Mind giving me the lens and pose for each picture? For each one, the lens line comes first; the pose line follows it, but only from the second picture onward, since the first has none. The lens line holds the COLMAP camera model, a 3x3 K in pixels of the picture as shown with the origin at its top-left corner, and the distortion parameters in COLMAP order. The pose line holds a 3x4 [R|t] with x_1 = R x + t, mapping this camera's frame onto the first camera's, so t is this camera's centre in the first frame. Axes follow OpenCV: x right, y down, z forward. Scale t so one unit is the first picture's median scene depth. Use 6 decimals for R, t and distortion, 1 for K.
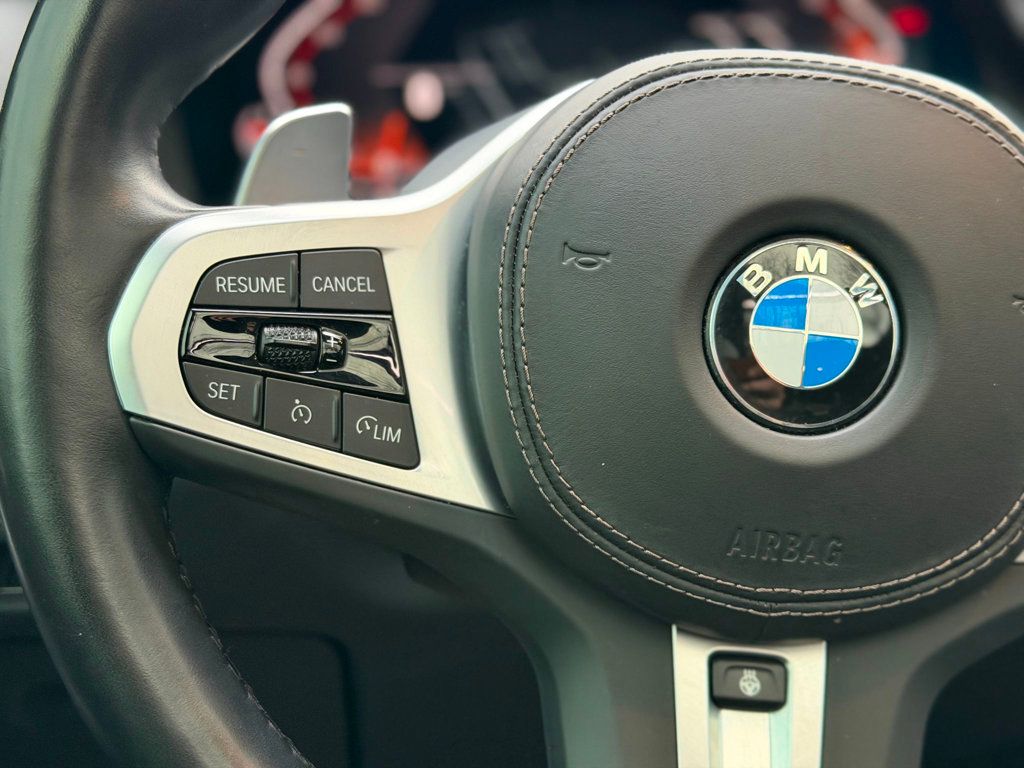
lens RADIAL K [[1398.1, 0, 501.3], [0, 1398.1, 380.7], [0, 0, 1]] dist [0.106036, 0.000000]
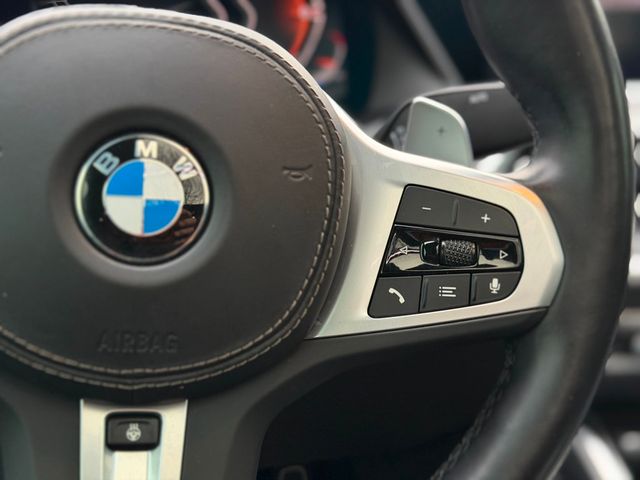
lens RADIAL K [[873.8, 0, 306.7], [0, 873.8, 230.8], [0, 0, 1]] dist [0.106036, 0.000000]
pose [[0.993949, -0.052137, 0.096677, 0.291077], [0.050546, 0.998544, 0.018836, -0.007878], [-0.097518, -0.013836, 0.995138, 0.055472]]
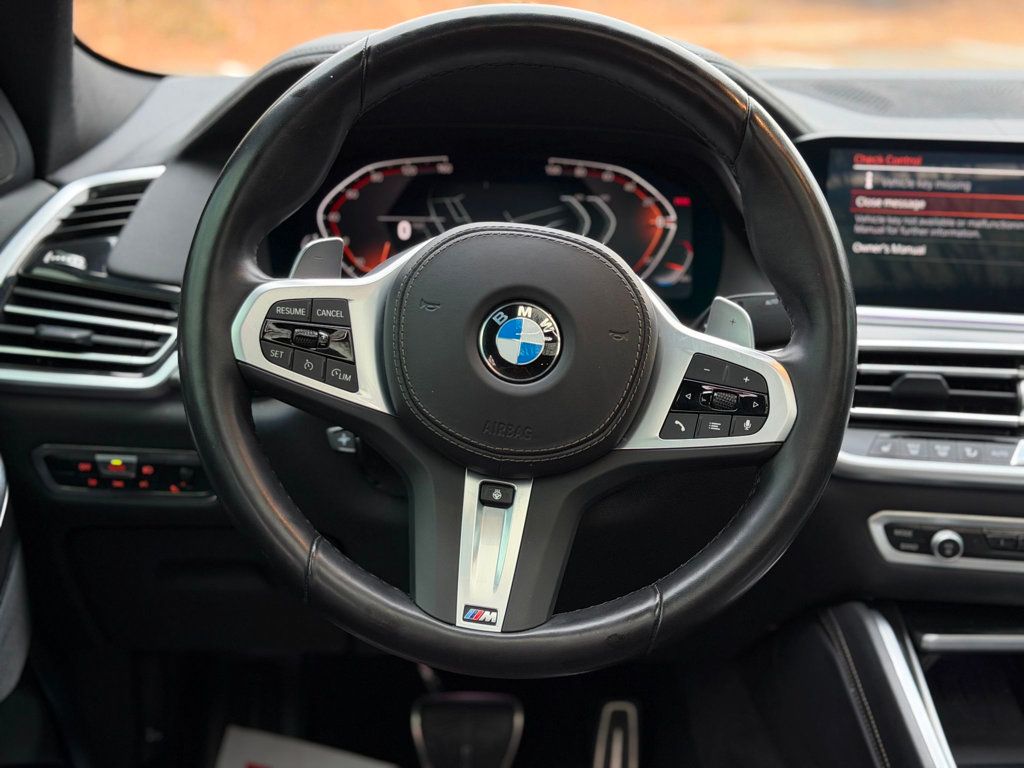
lens RADIAL K [[1398.1, 0, 514.5], [0, 1398.1, 384.3], [0, 0, 1]] dist [0.106036, 0.000000]
pose [[0.997767, 0.046484, -0.047963, 0.318354], [-0.050051, 0.995845, -0.076071, 0.216051], [0.044227, 0.078301, 0.995948, -1.339614]]
